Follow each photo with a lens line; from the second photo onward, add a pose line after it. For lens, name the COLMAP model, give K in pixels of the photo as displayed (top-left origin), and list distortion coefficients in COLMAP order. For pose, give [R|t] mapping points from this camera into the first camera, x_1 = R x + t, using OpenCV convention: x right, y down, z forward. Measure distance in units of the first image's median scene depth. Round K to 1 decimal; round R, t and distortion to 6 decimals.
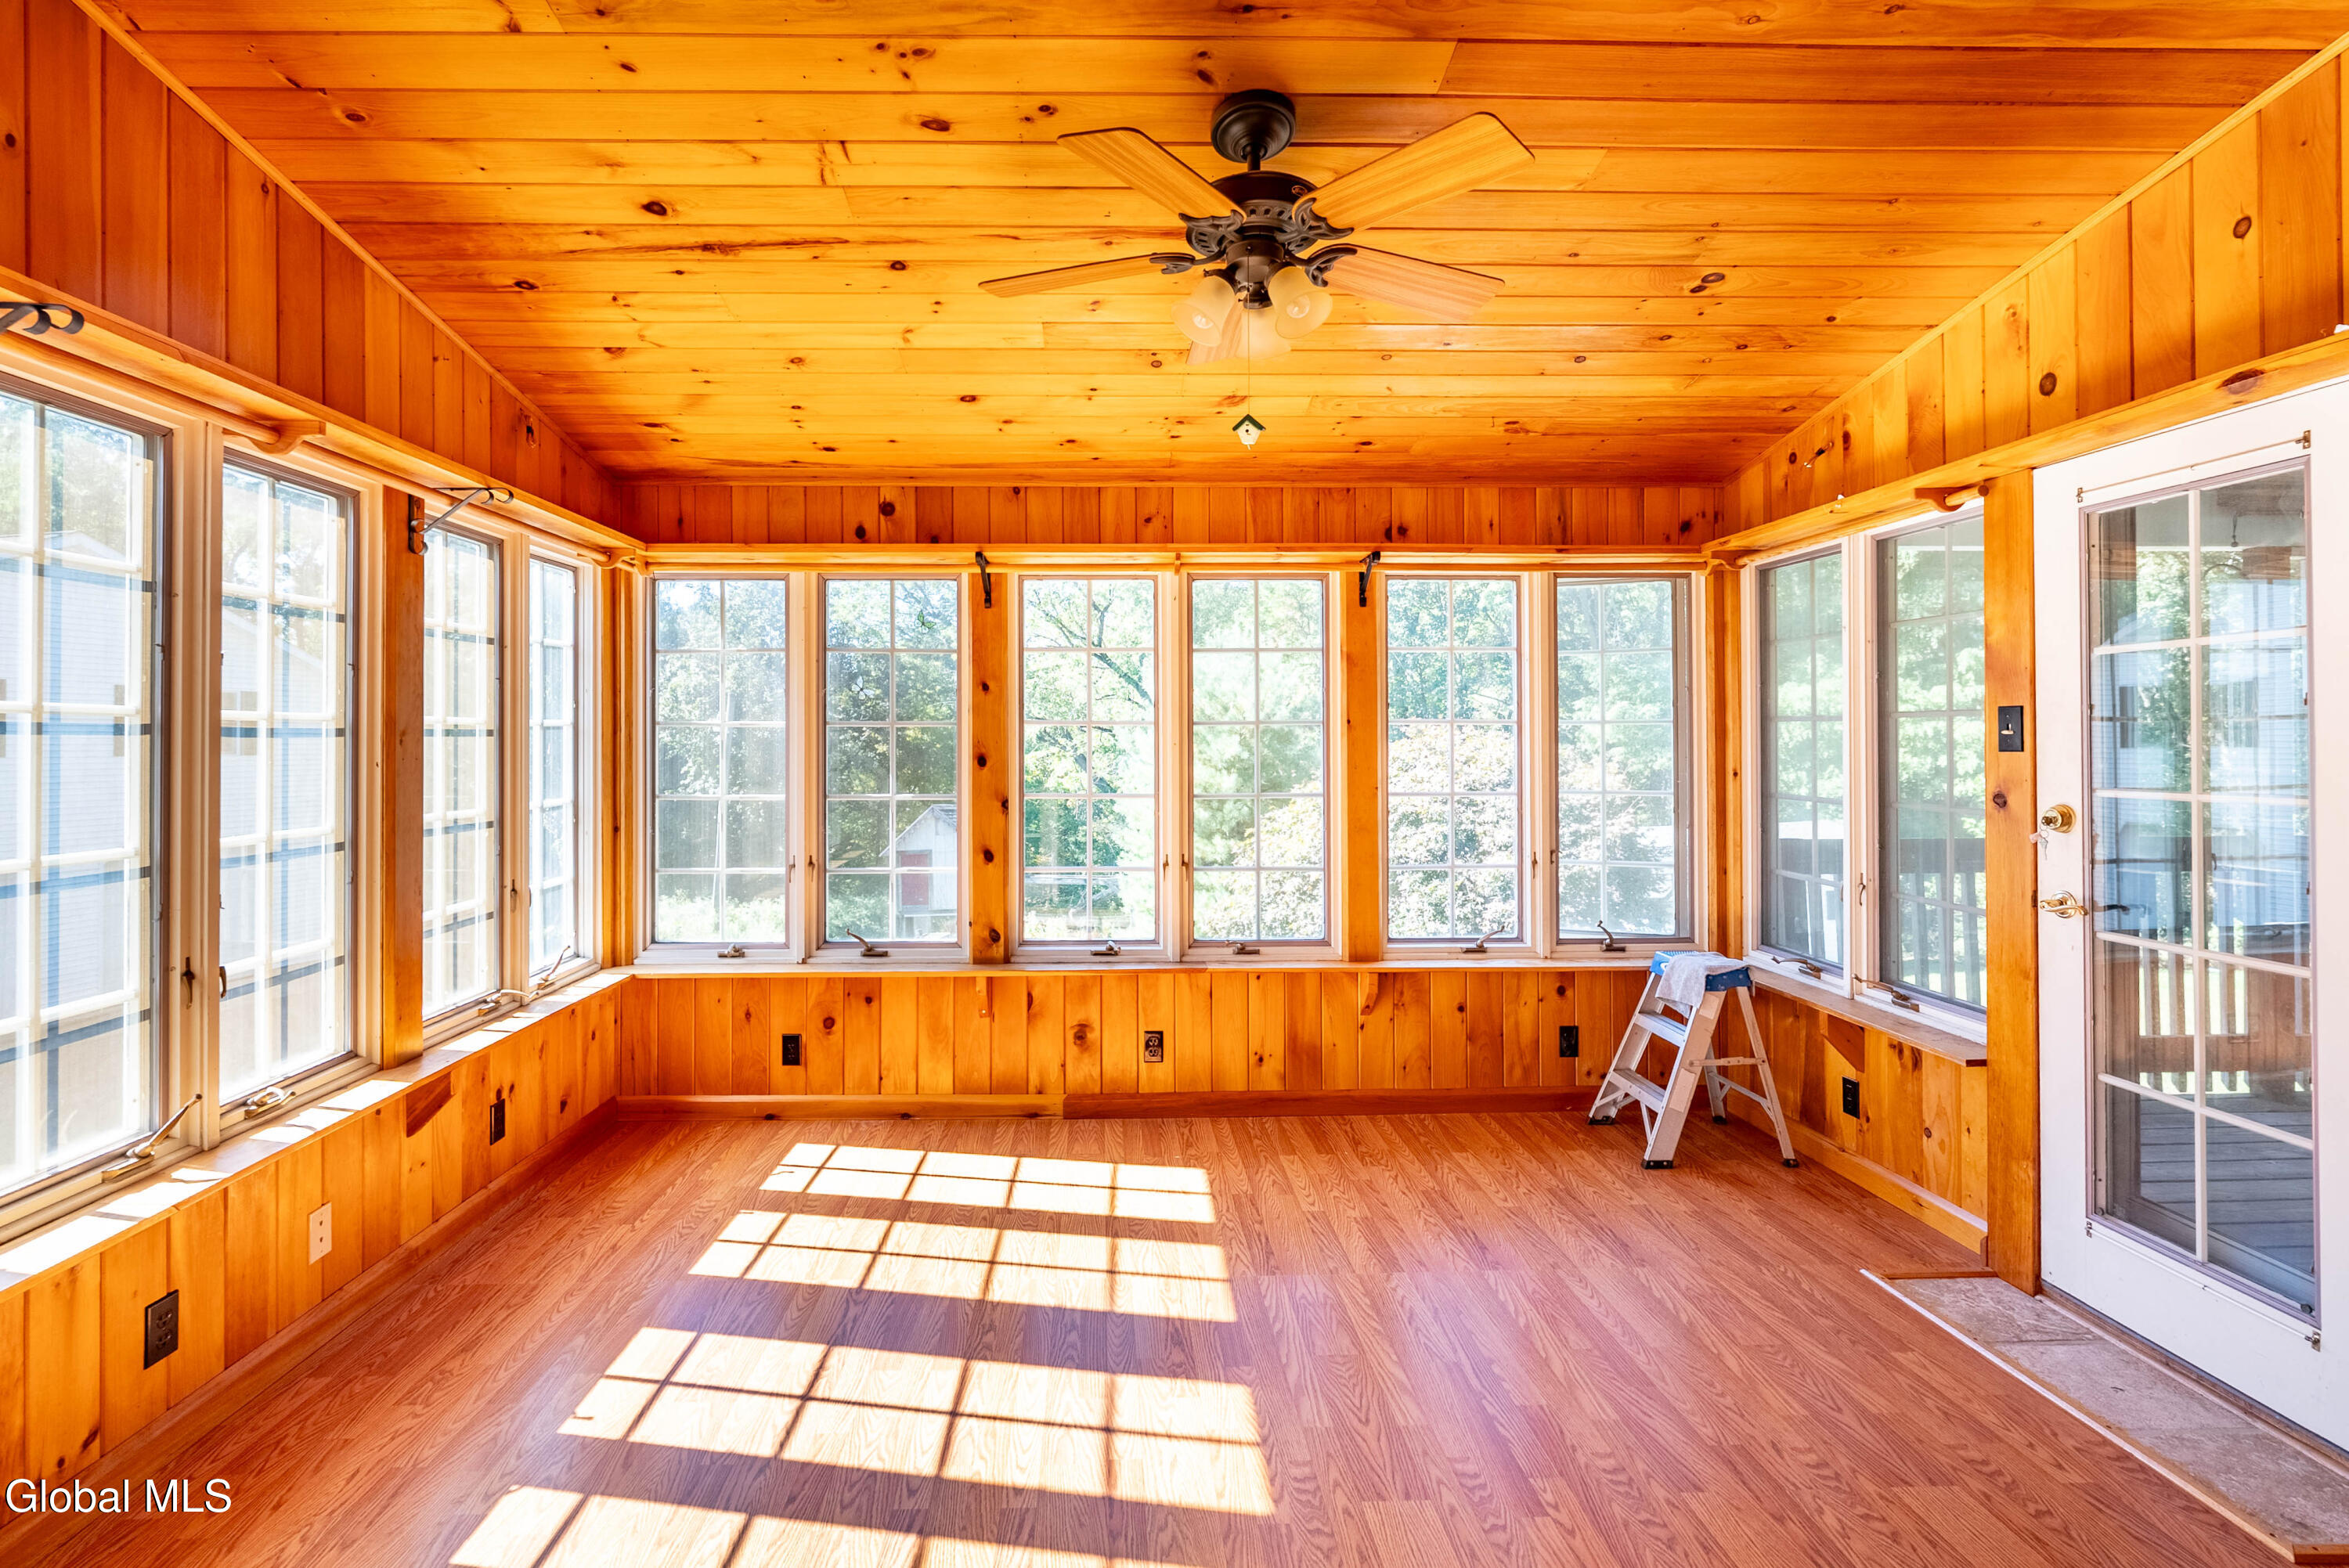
lens RADIAL K [[1069.5, 0, 1156.9], [0, 1069.5, 733.4], [0, 0, 1]] dist [-0.000022, -0.000007]
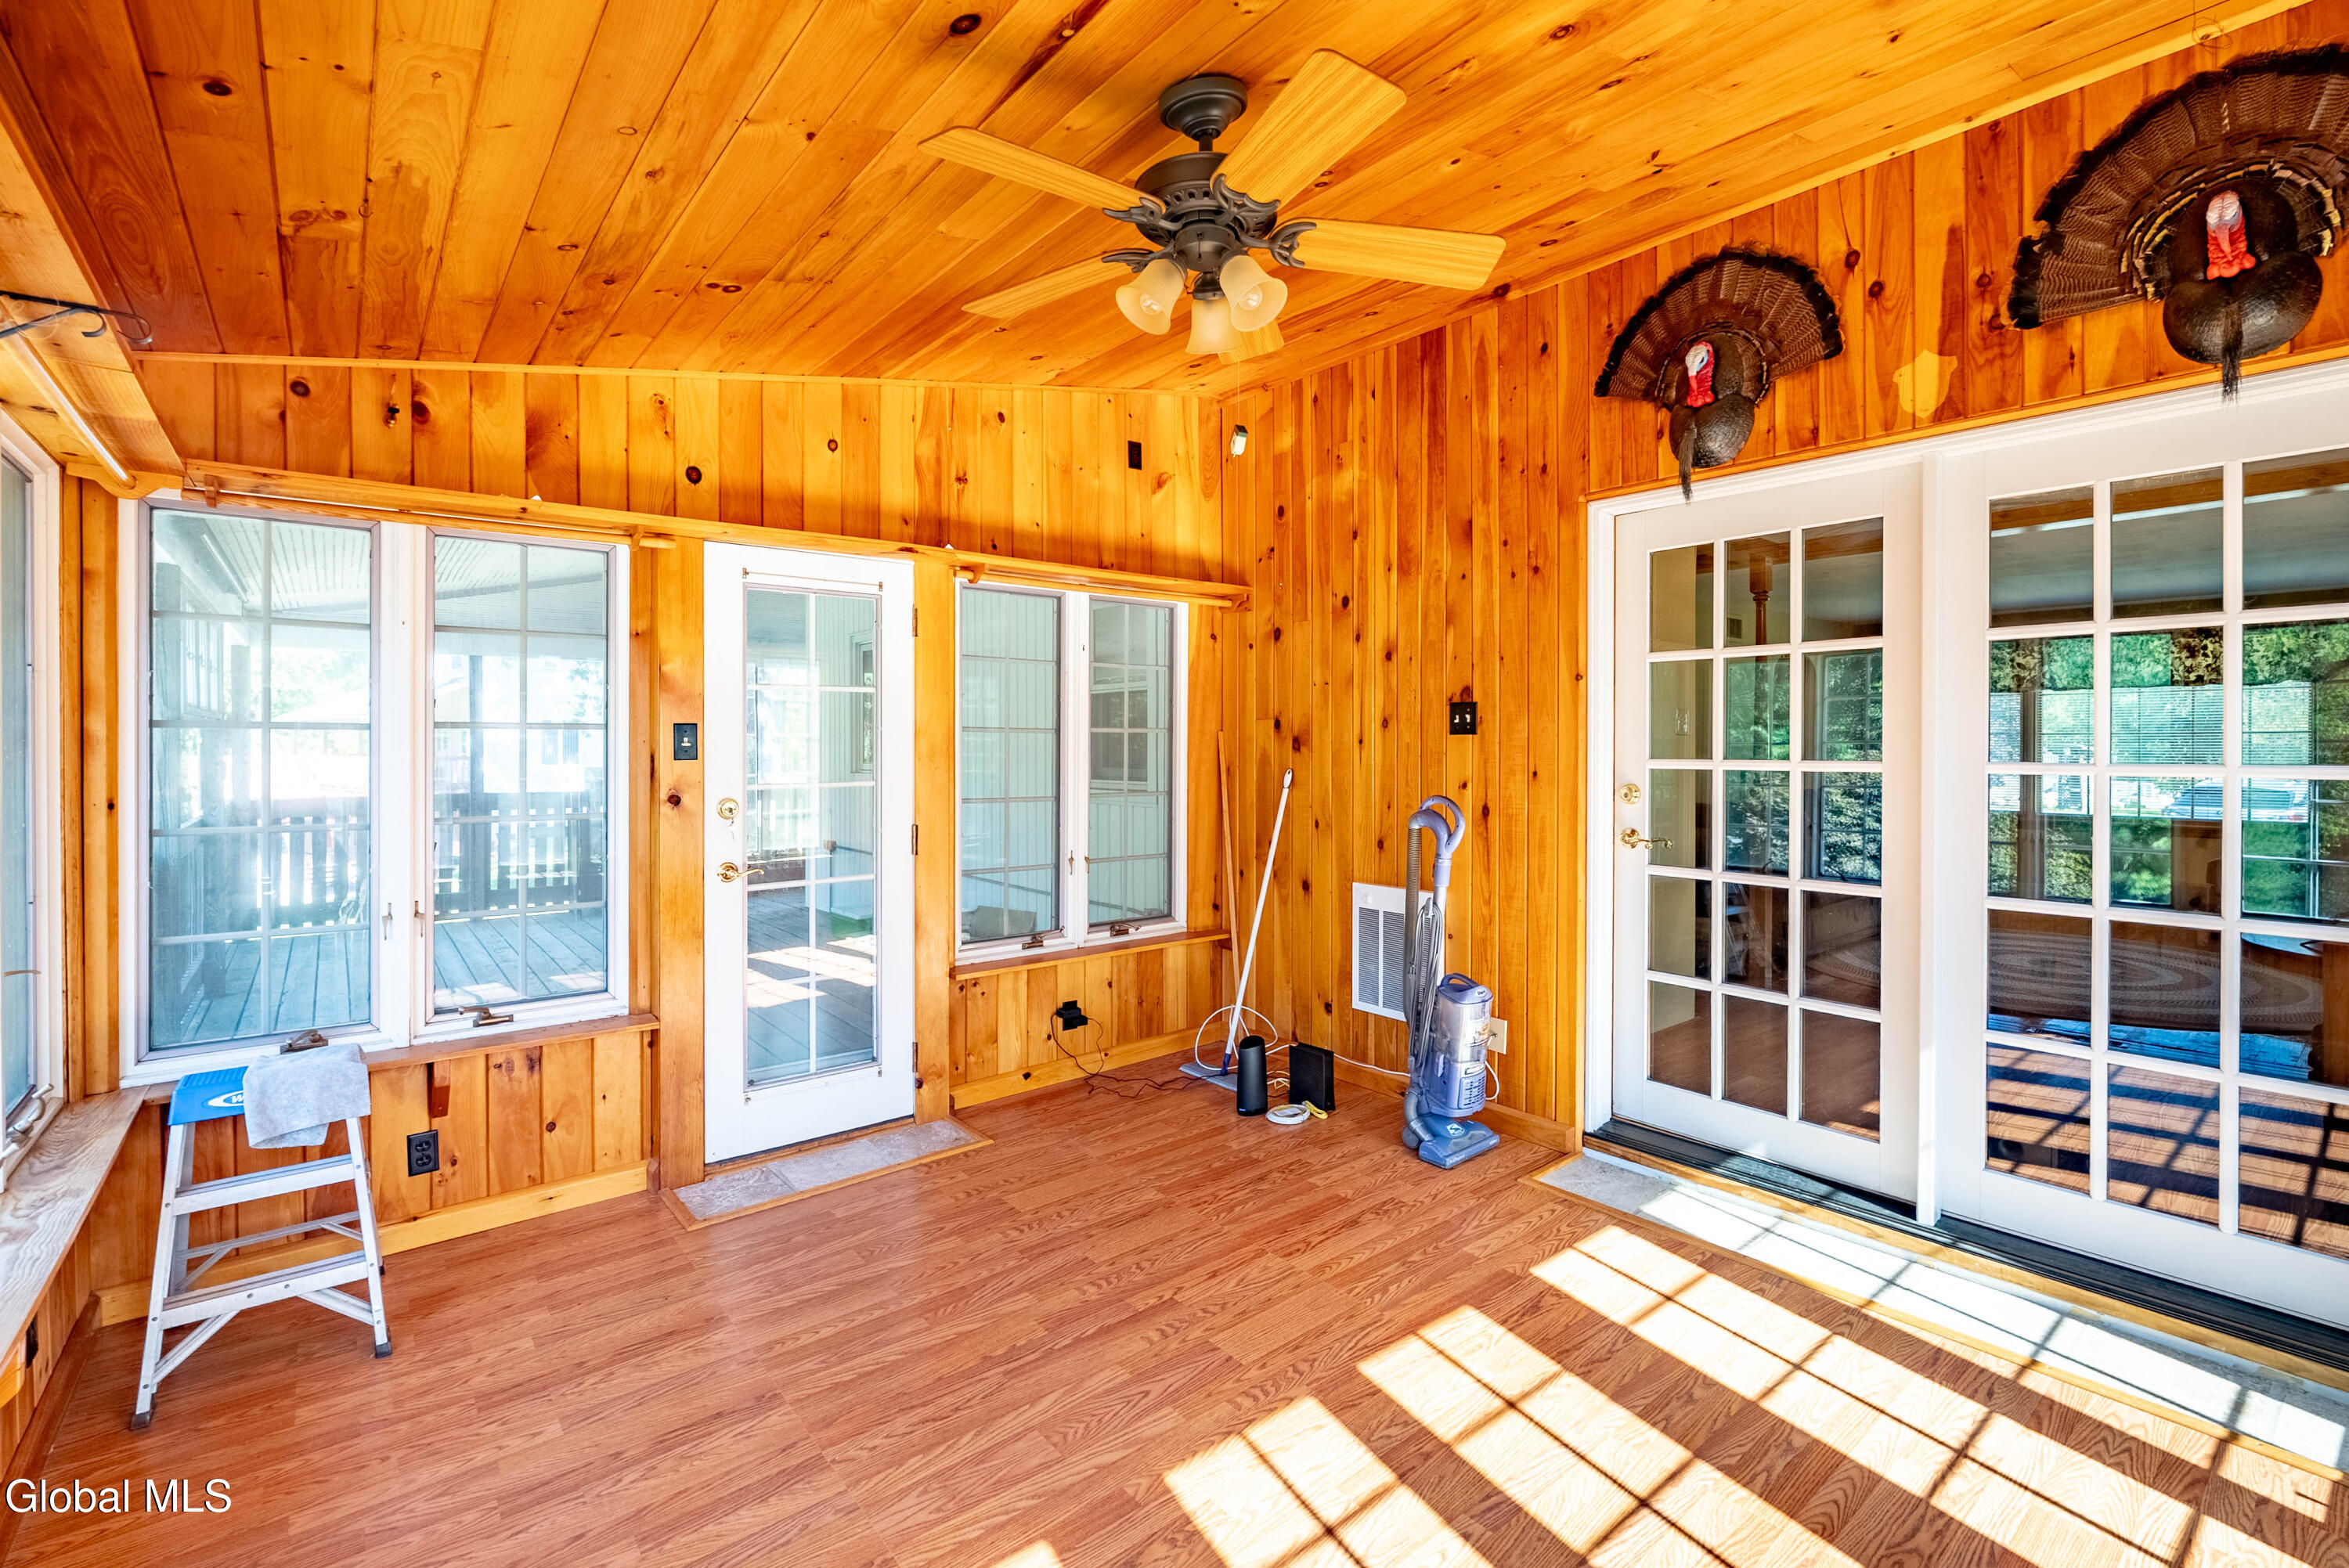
lens RADIAL K [[1069.5, 0, 1156.9], [0, 1069.5, 733.4], [0, 0, 1]] dist [-0.000022, -0.000007]
pose [[-0.578949, 0.011122, 0.815288, -0.541368], [-0.005595, 0.999829, -0.017613, 0.005305], [-0.815345, -0.014758, -0.578787, 1.278300]]
